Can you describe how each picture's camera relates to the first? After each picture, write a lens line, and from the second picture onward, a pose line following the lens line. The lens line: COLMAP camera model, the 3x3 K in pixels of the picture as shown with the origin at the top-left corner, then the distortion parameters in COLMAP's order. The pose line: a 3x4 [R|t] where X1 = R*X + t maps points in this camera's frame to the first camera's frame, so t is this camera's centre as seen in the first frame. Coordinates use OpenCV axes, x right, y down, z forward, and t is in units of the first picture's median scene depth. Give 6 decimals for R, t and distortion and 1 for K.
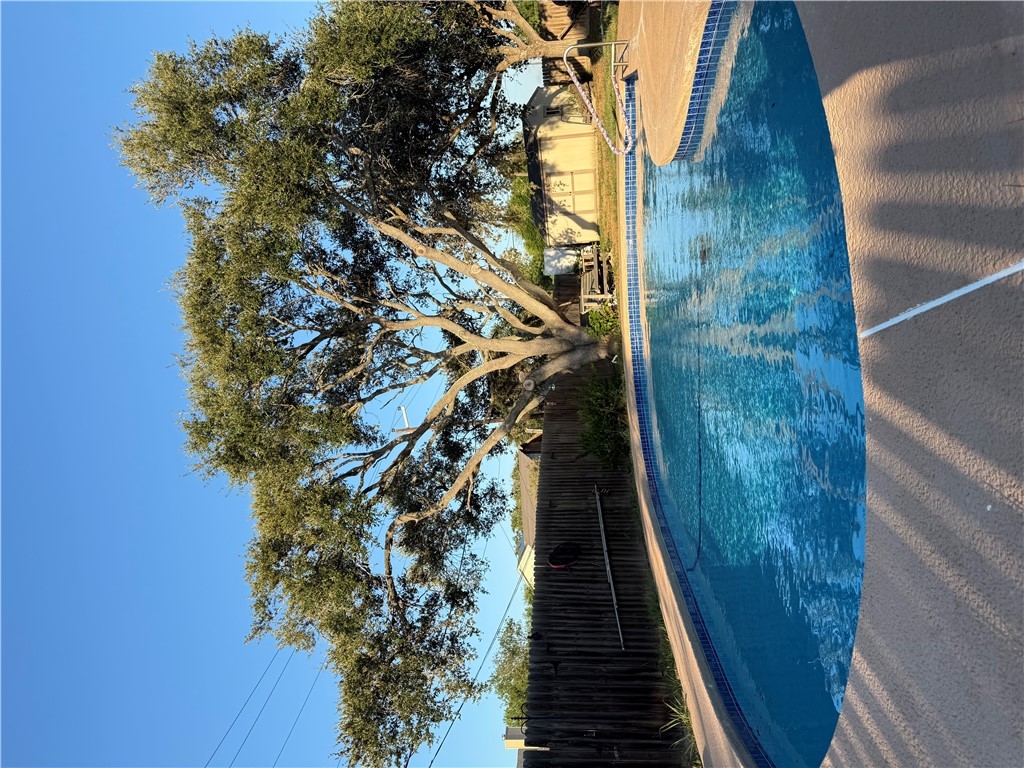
lens RADIAL K [[716.1, 0, 508.8], [0, 716.1, 388.4], [0, 0, 1]] dist [0.077733, -0.107712]
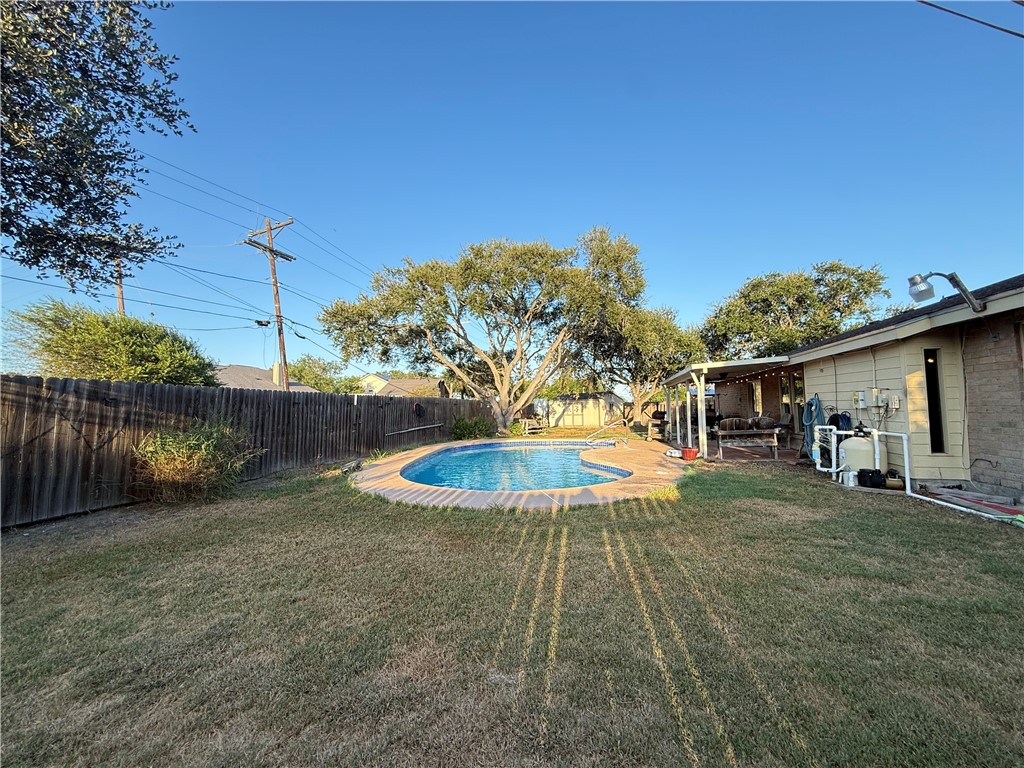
lens RADIAL K [[409.6, 0, 511.3], [0, 409.6, 385.2], [0, 0, 1]] dist [-0.001770, -0.000032]
pose [[-0.051207, 0.998143, 0.032987, -0.033870], [-0.992699, -0.047260, -0.110976, 0.049029], [-0.109211, -0.038429, 0.993275, -0.182299]]
